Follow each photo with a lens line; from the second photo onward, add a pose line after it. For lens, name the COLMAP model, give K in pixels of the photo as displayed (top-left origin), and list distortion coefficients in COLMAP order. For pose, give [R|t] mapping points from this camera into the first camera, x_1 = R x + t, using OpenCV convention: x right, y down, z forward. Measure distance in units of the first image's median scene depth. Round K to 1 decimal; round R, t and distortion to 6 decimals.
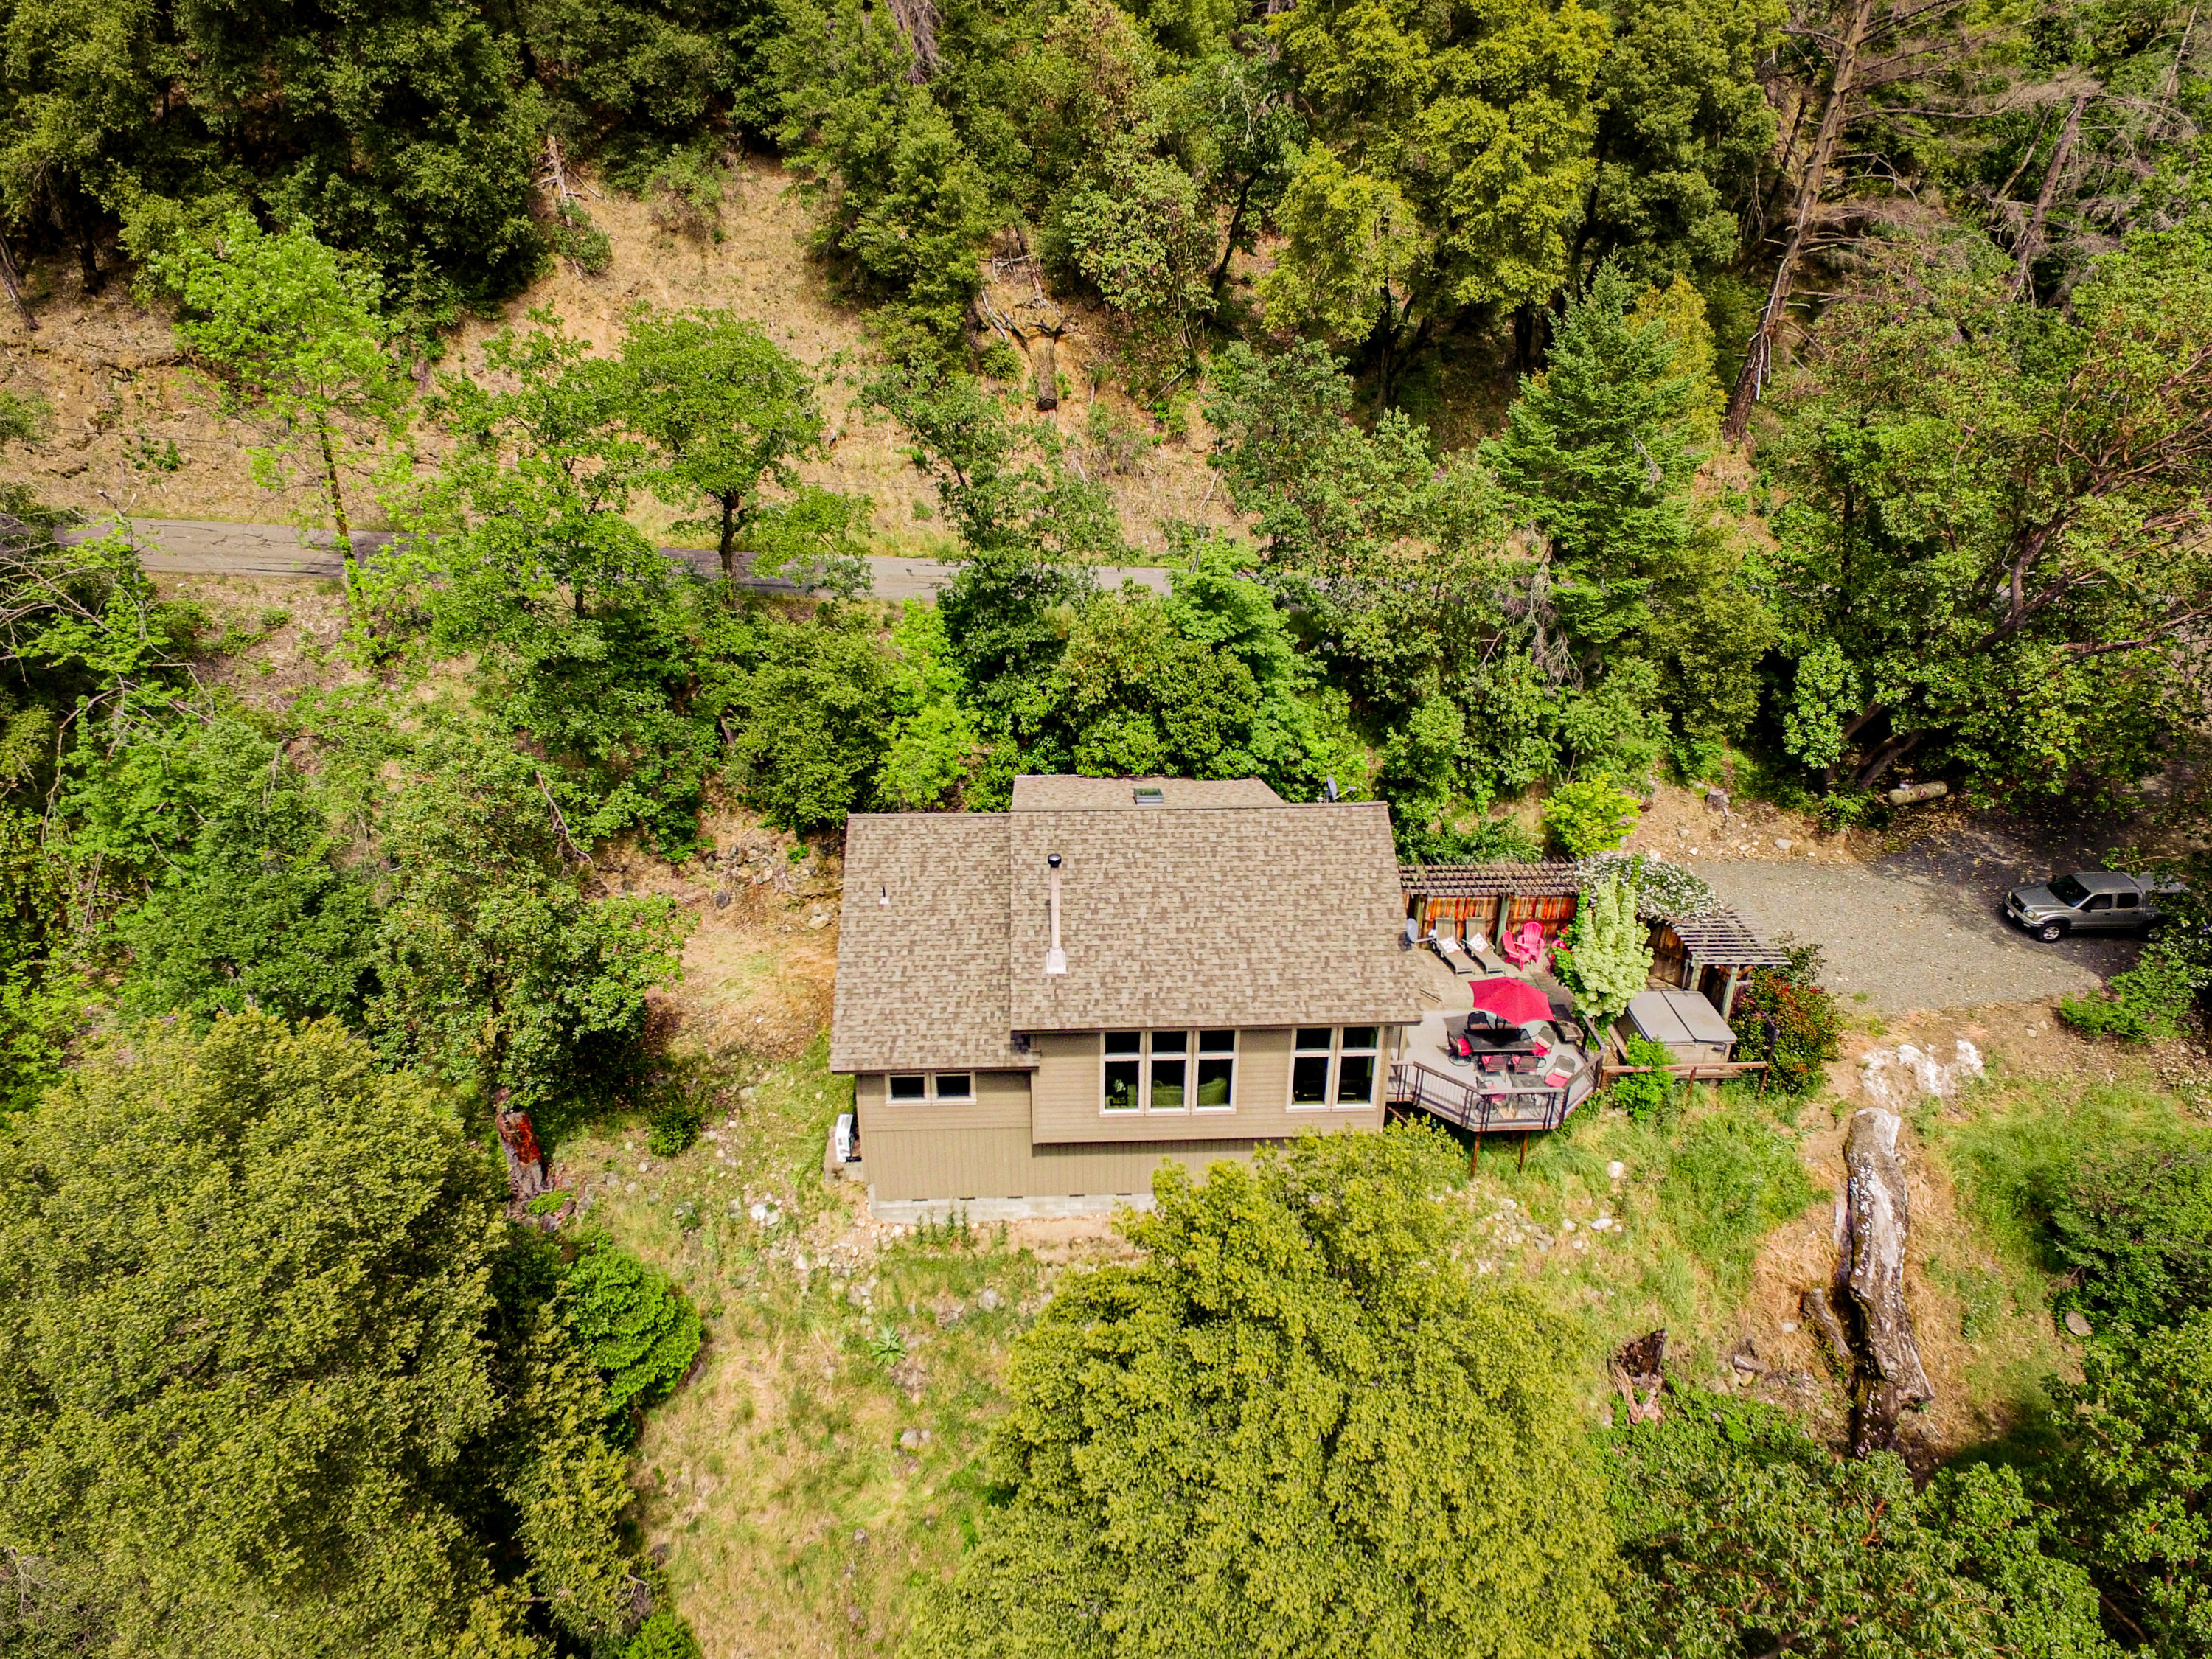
lens RADIAL K [[1362.7, 0, 1040.4], [0, 1362.7, 829.4], [0, 0, 1]] dist [-0.005117, -0.000270]
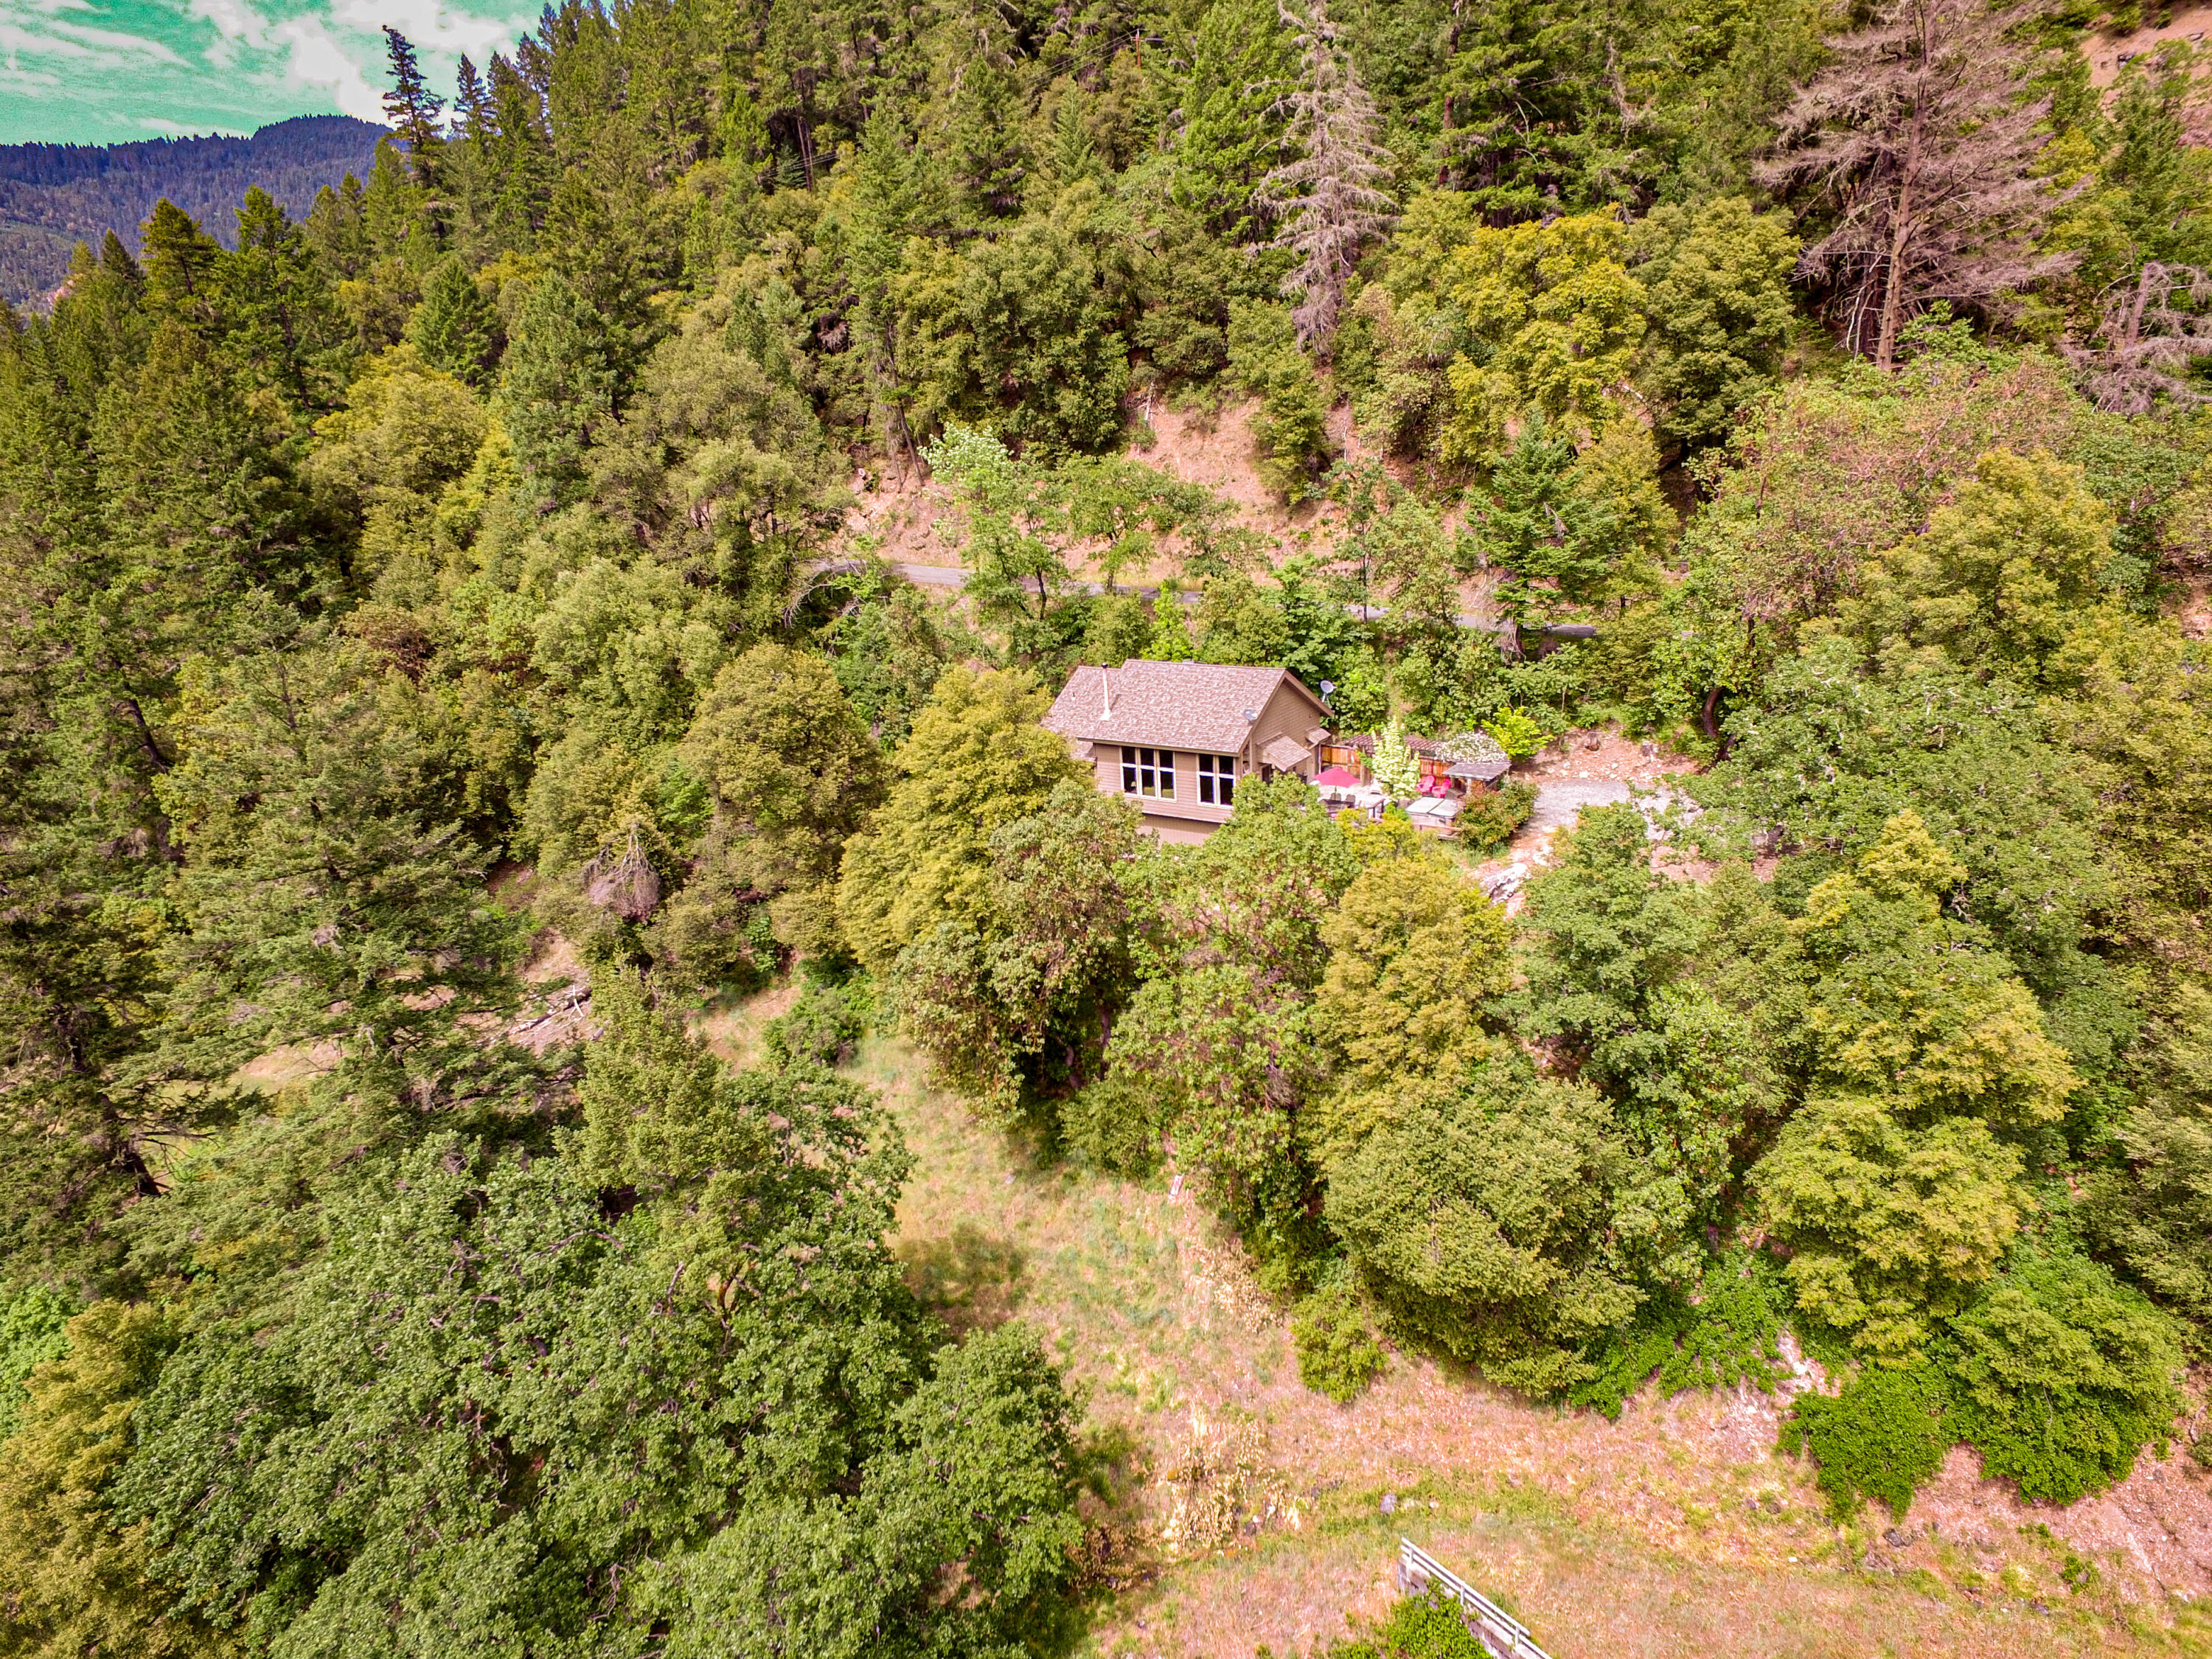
lens RADIAL K [[1236.1, 0, 1124.4], [0, 1236.1, 830.9], [0, 0, 1]] dist [-0.012287, 0.015136]
pose [[0.820371, 0.130207, -0.556810, 0.792711], [-0.203774, 0.976373, -0.071910, 0.281250], [0.534291, 0.172457, 0.827522, -0.412519]]
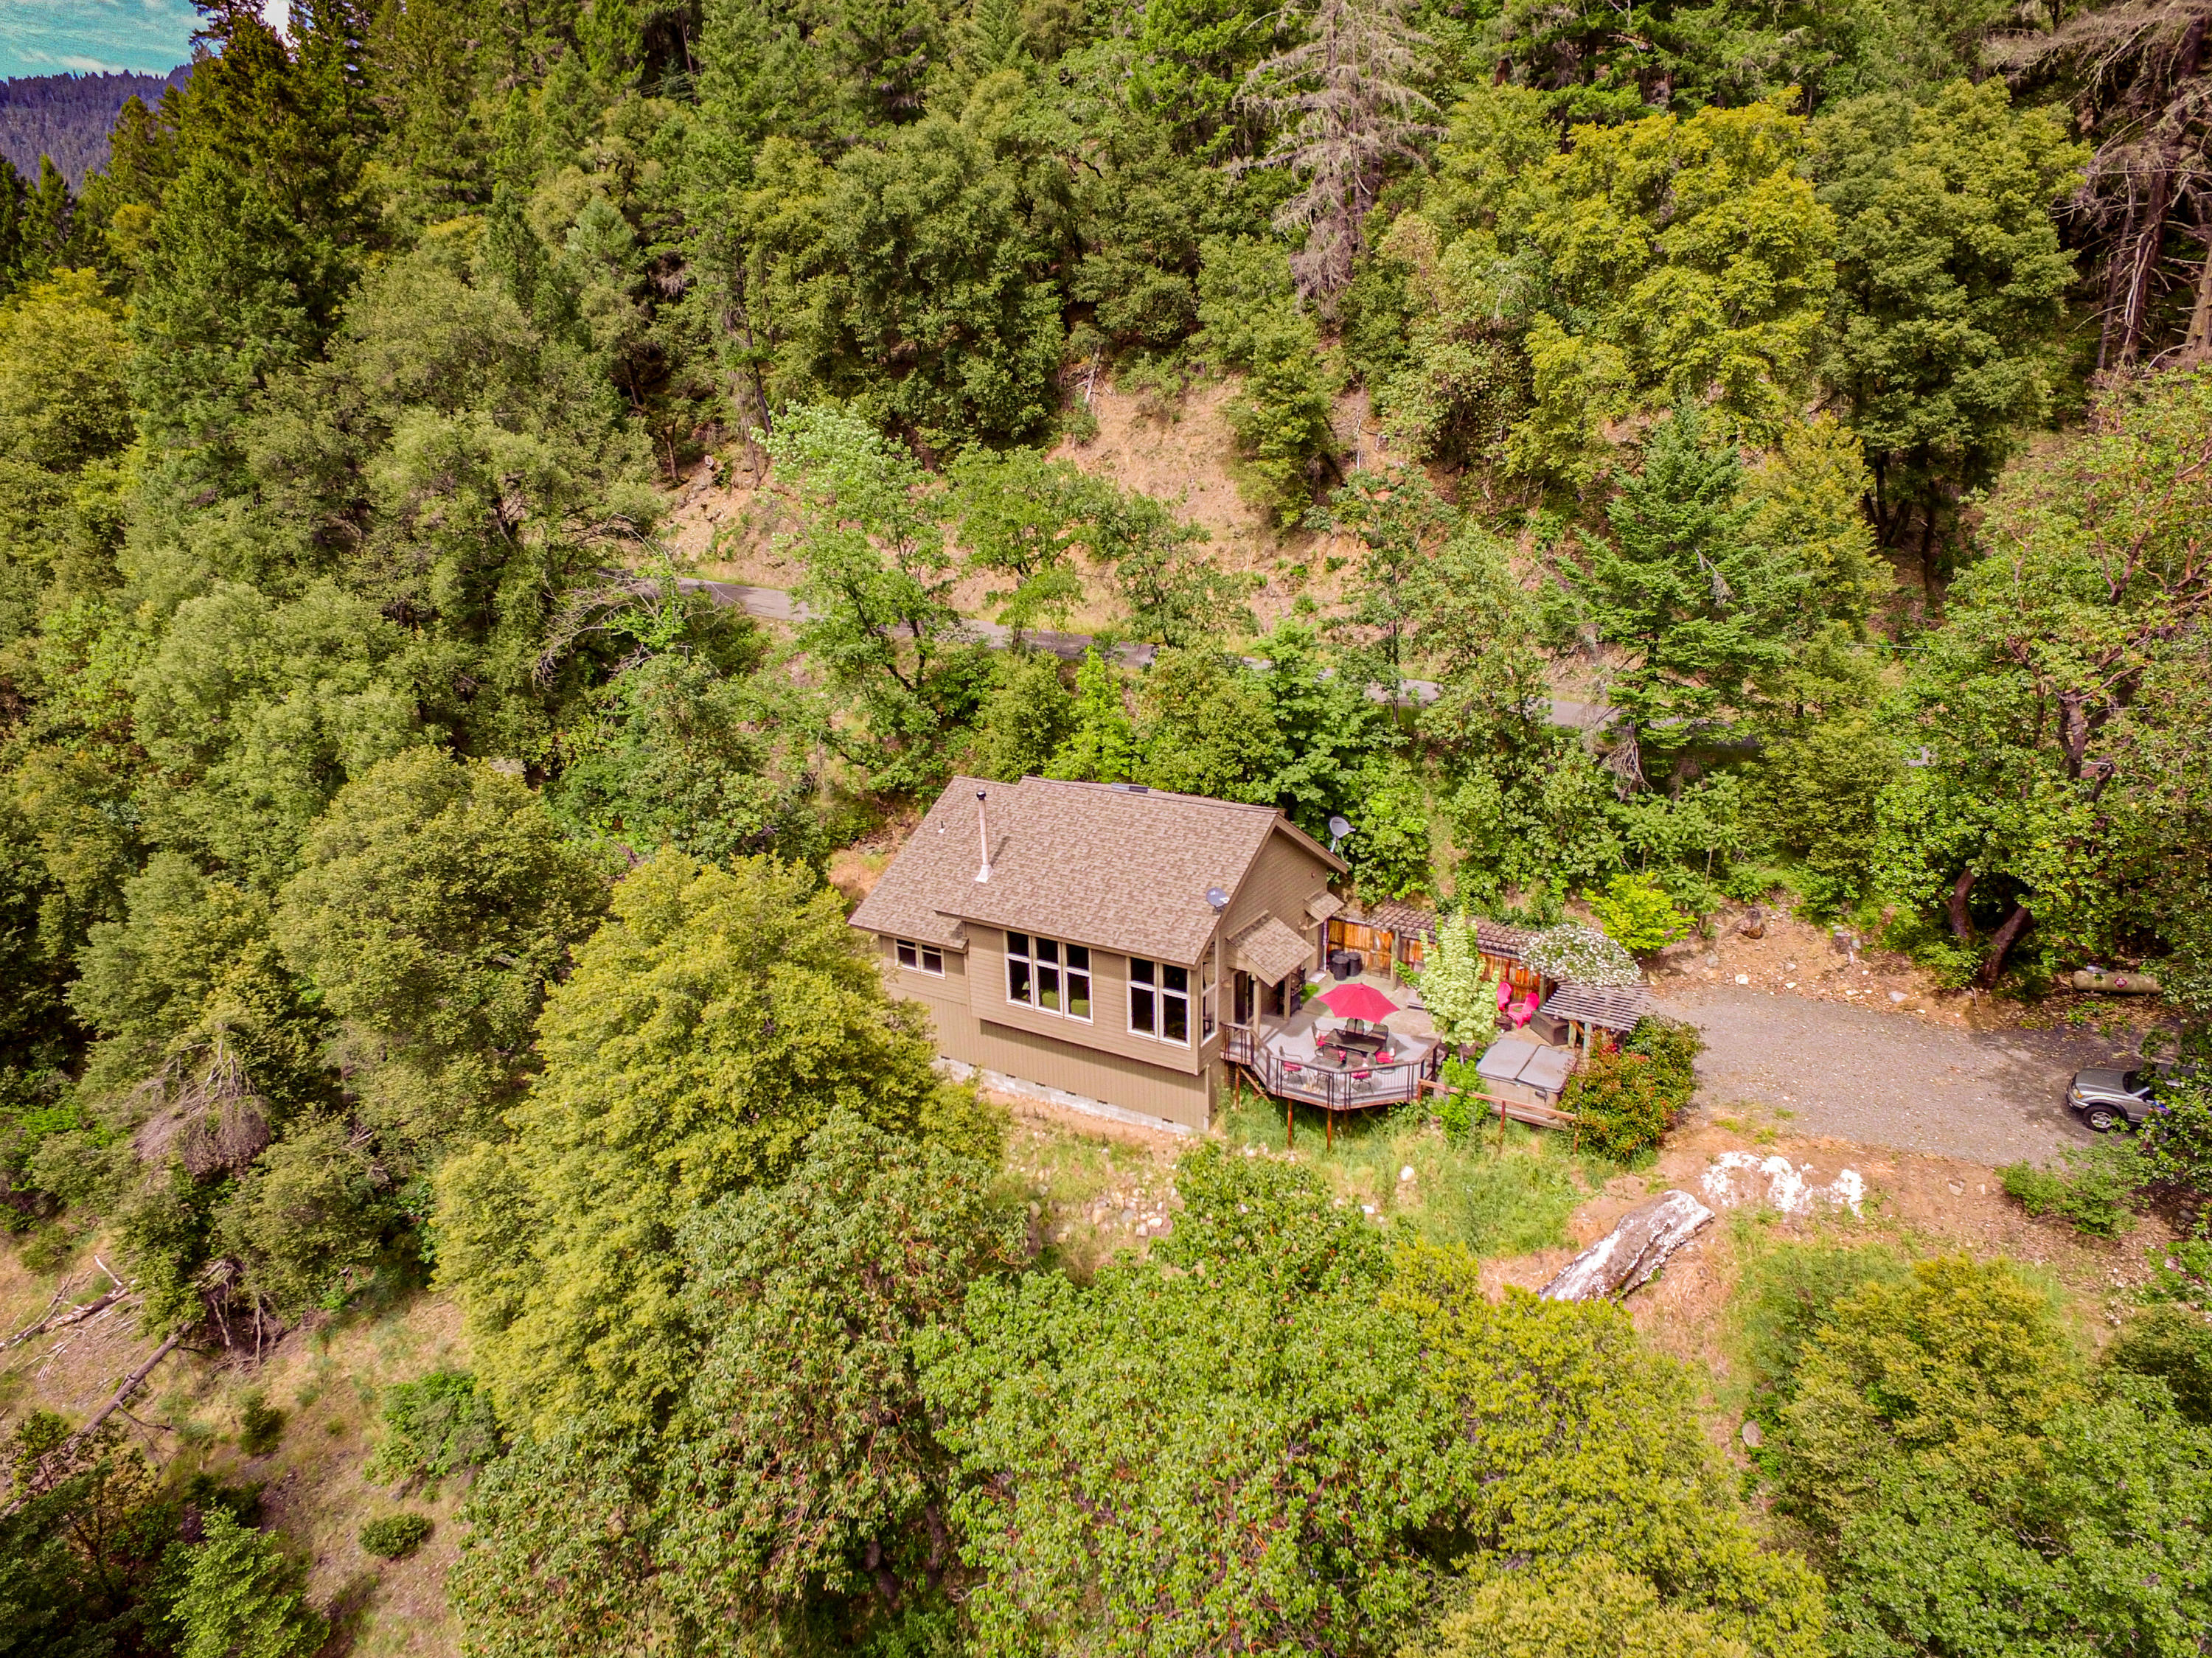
lens RADIAL K [[1300.6, 0, 1121.3], [0, 1300.6, 835.3], [0, 0, 1]] dist [-0.012678, 0.016599]
pose [[0.832685, 0.146573, -0.533996, 0.549089], [-0.223231, 0.971355, -0.081474, 0.090831], [0.506758, 0.187046, 0.841552, -0.023447]]
